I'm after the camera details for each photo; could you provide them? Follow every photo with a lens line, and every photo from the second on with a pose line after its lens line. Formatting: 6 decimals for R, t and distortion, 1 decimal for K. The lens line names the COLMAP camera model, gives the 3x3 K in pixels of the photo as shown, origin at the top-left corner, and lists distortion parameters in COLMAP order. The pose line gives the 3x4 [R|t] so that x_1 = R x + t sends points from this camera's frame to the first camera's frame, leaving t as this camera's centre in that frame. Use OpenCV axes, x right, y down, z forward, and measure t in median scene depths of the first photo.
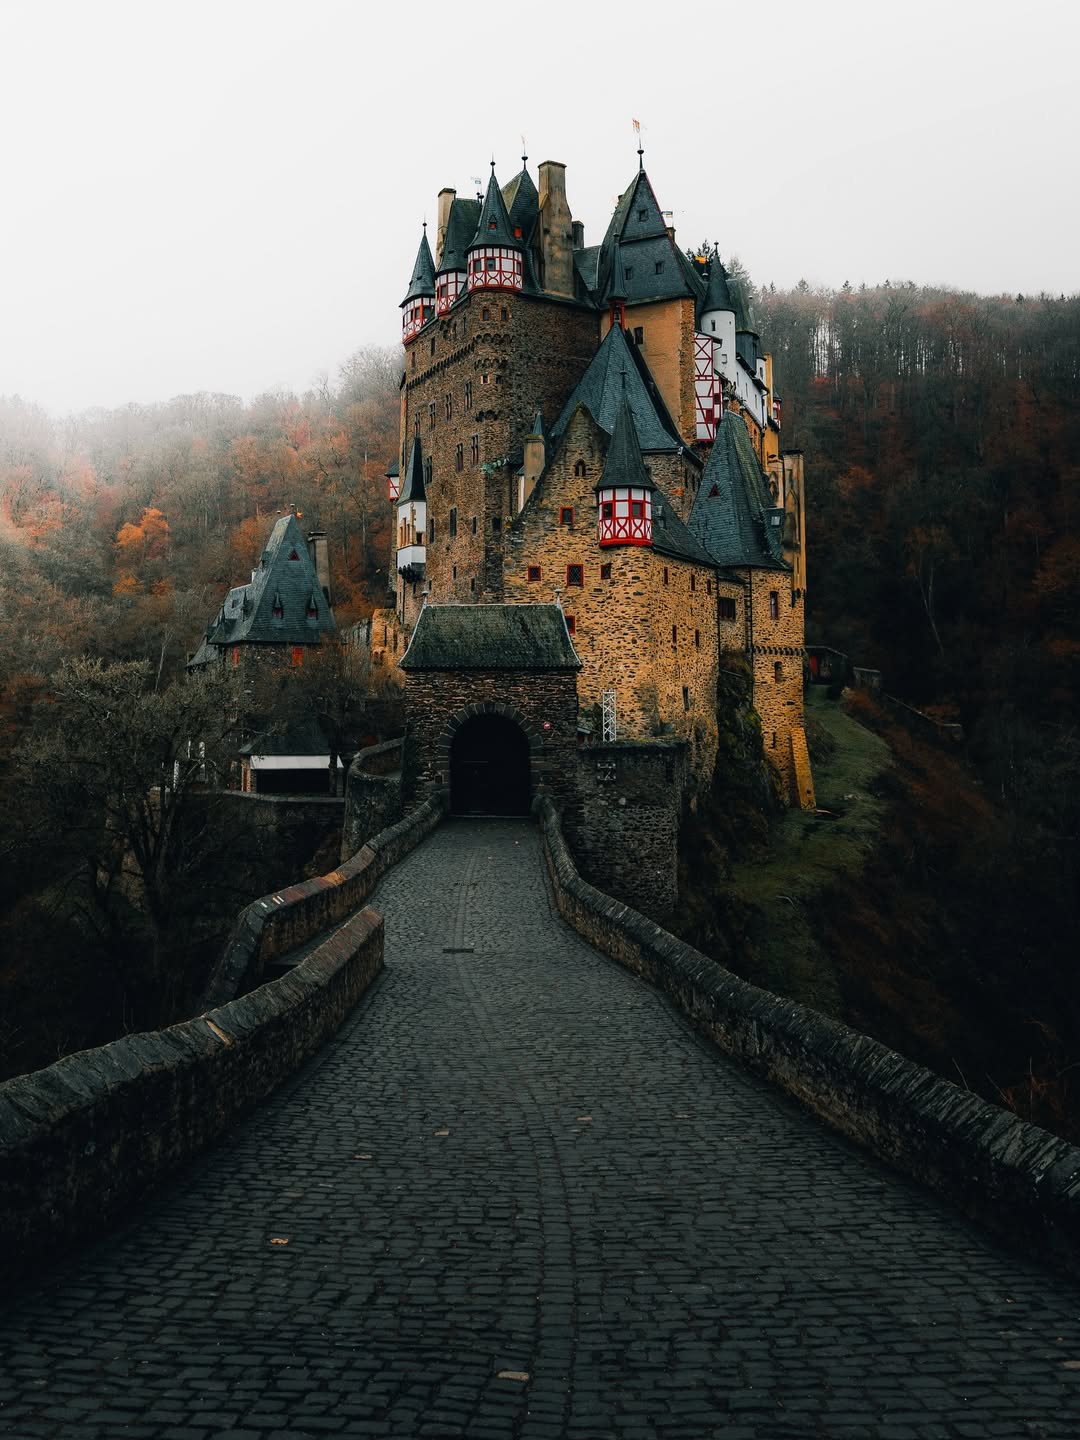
lens RADIAL K [[1559.5, 0, 468.8], [0, 1559.5, 523.0], [0, 0, 1]] dist [0.000961, -0.004084]
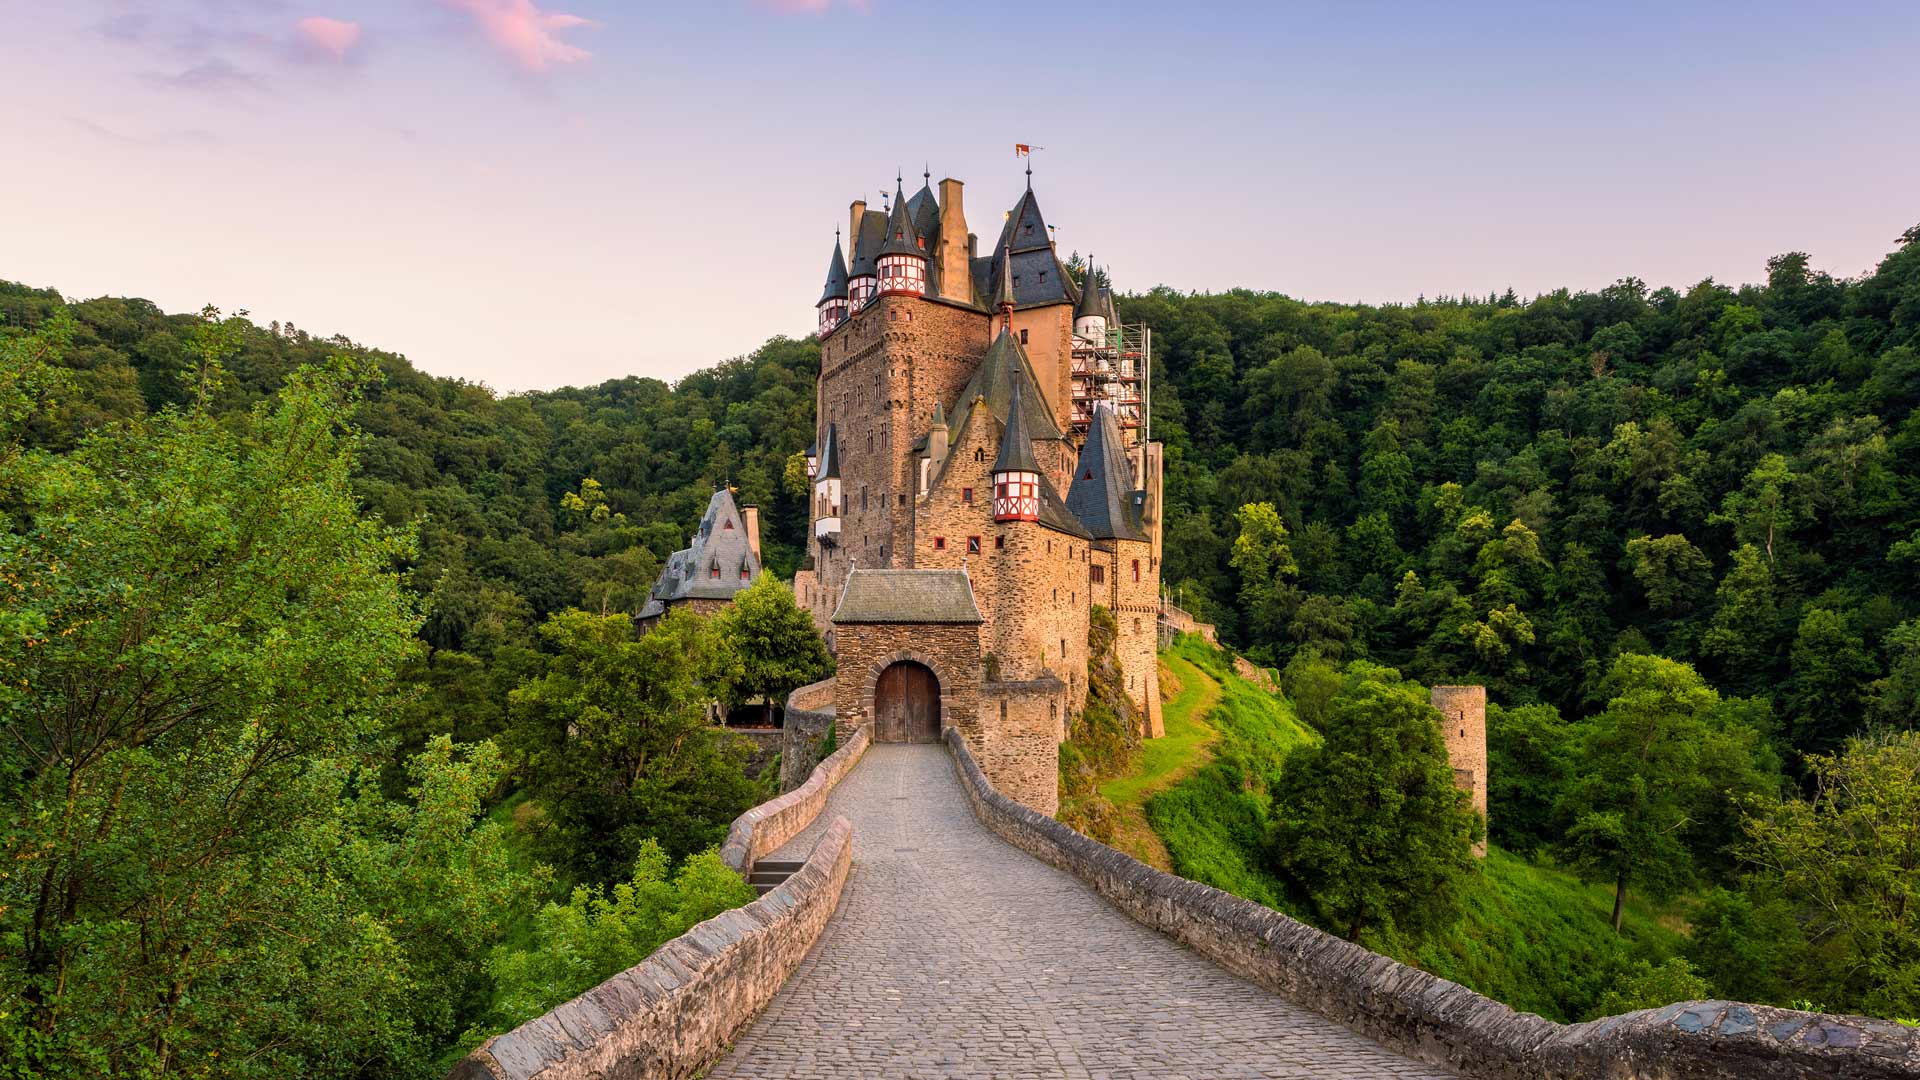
lens RADIAL K [[1320.2, 0, 967.5], [0, 1320.2, 677.6], [0, 0, 1]] dist [0.037009, -0.000816]
pose [[0.997018, 0.001060, 0.077161, -0.012195], [-0.011520, 0.990744, 0.135254, -0.002194], [-0.076303, -0.135740, 0.987802, -0.010289]]
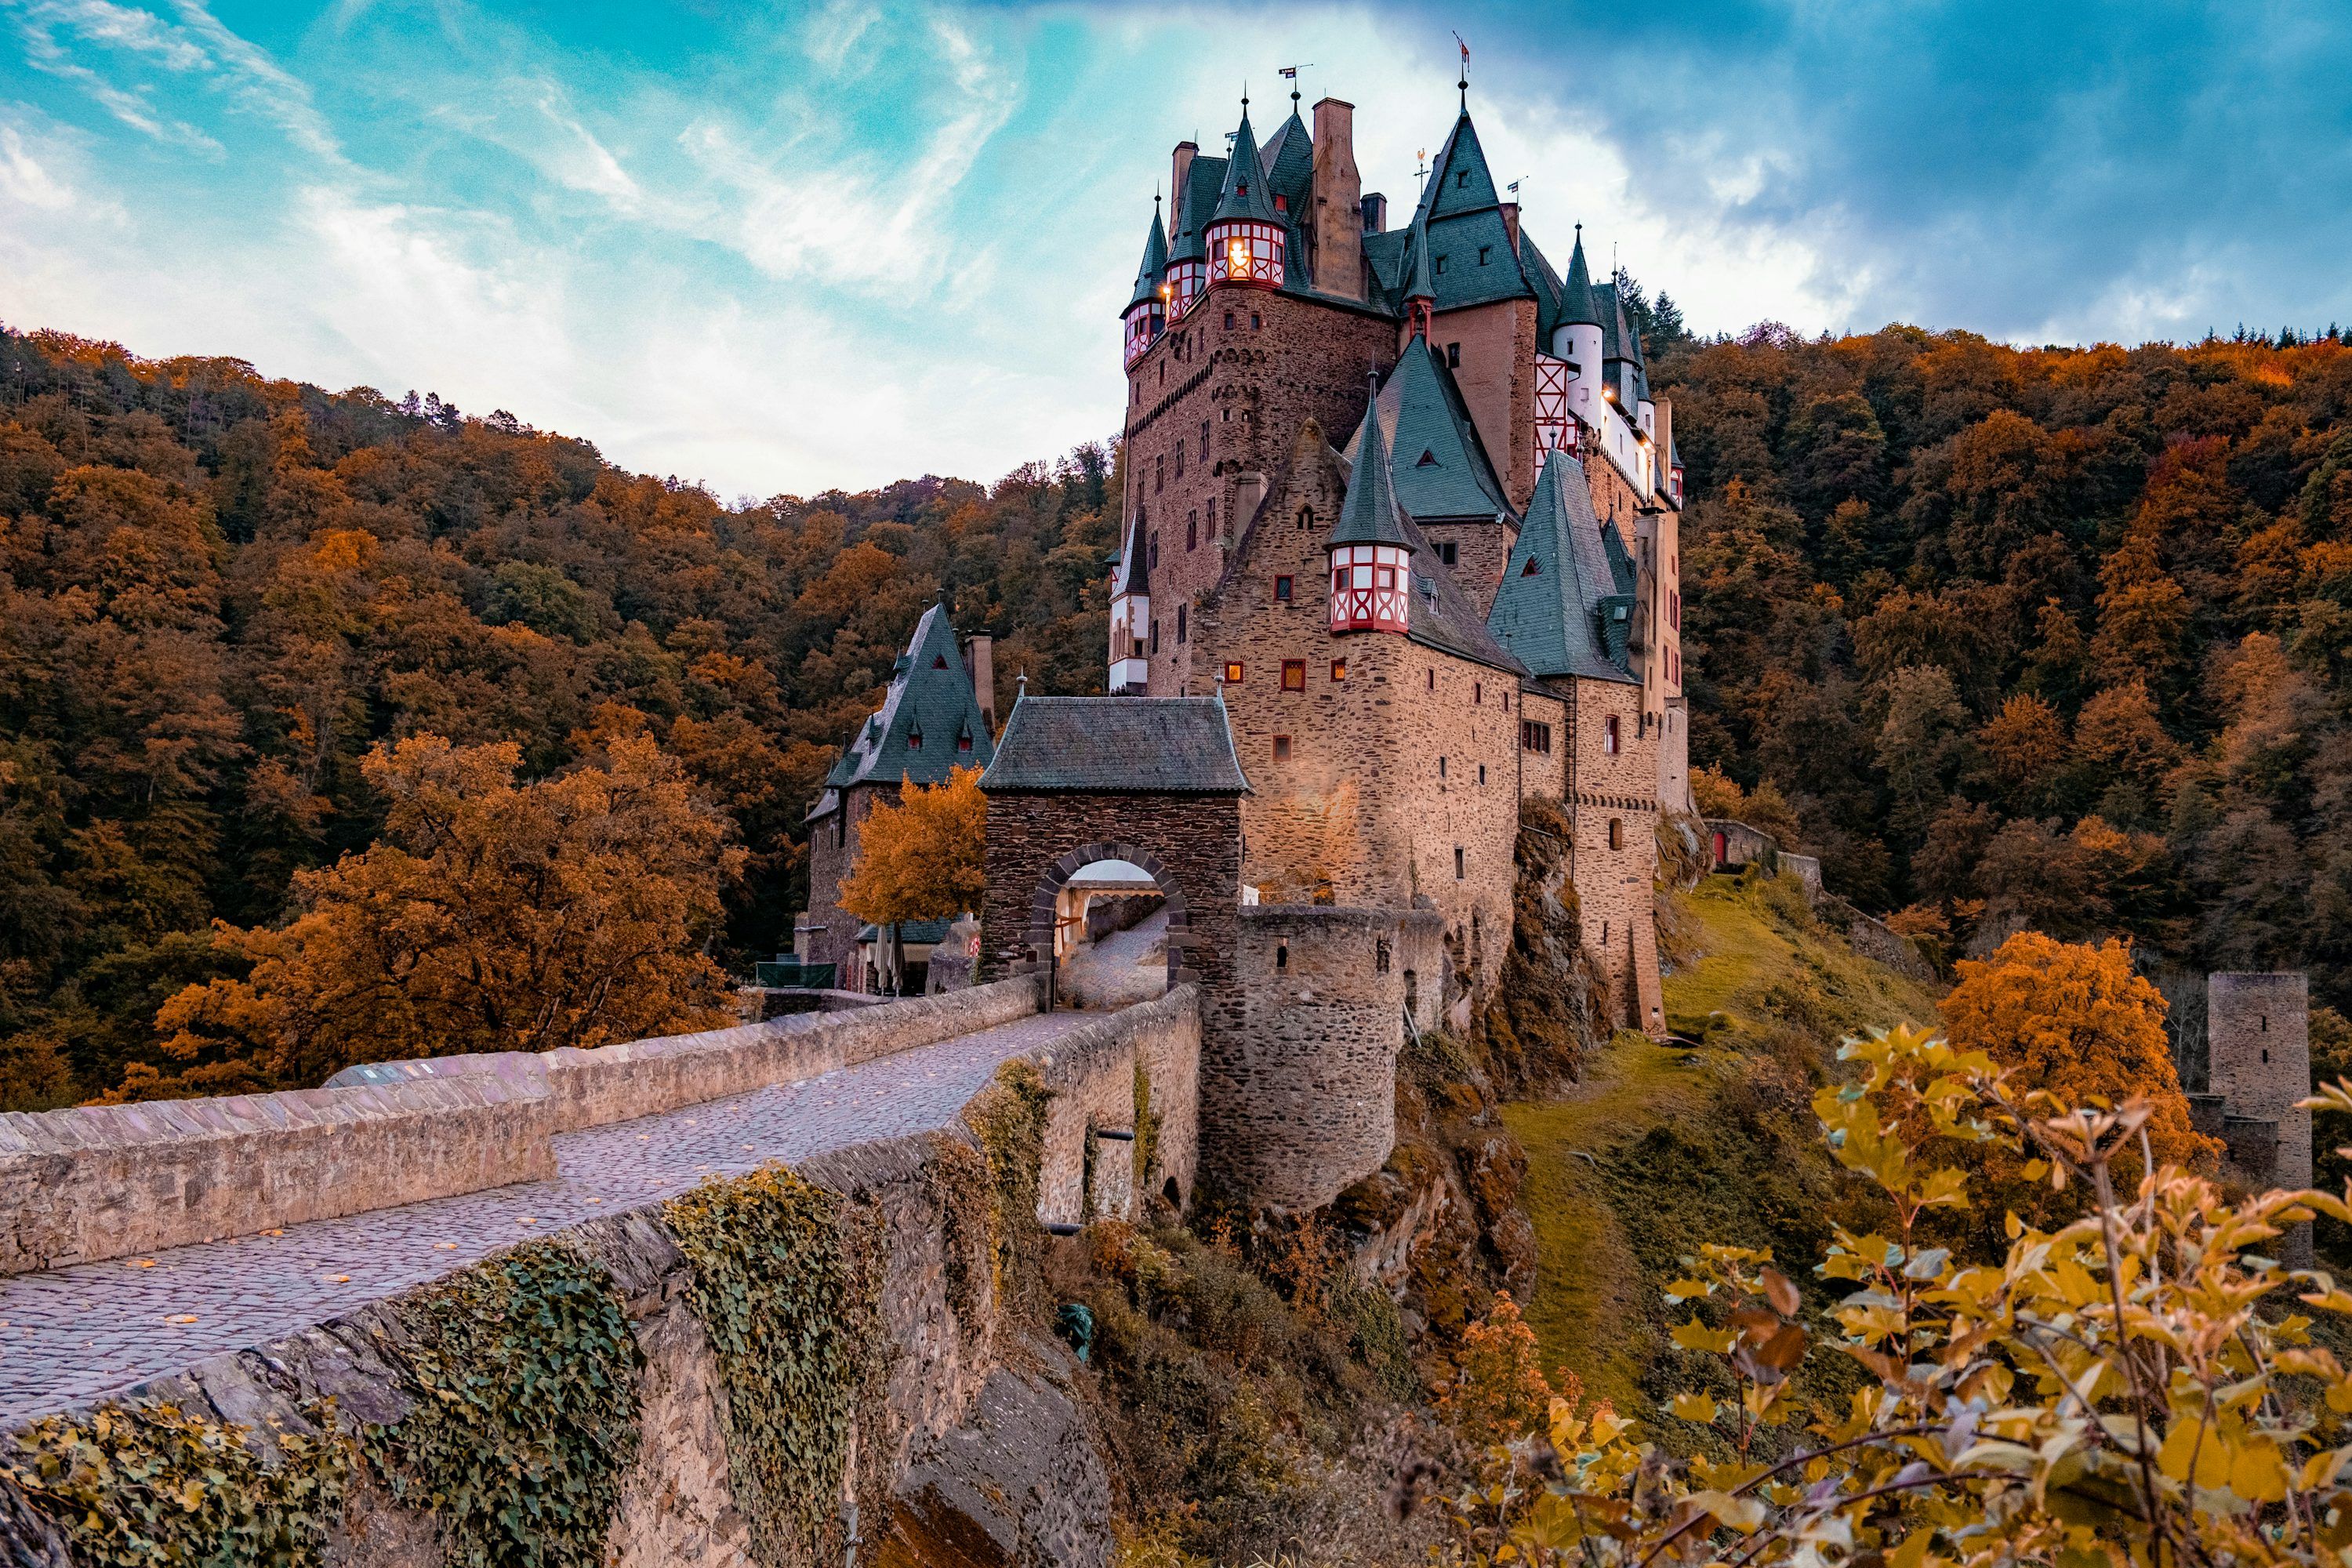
lens RADIAL K [[2112.4, 0, 1186.5], [0, 2112.4, 781.1], [0, 0, 1]] dist [0.001913, -0.005770]
pose [[0.998281, 0.018757, -0.055519, 0.061215], [-0.015773, 0.998433, 0.053699, 0.025629], [0.056439, -0.052731, 0.997013, 0.069133]]
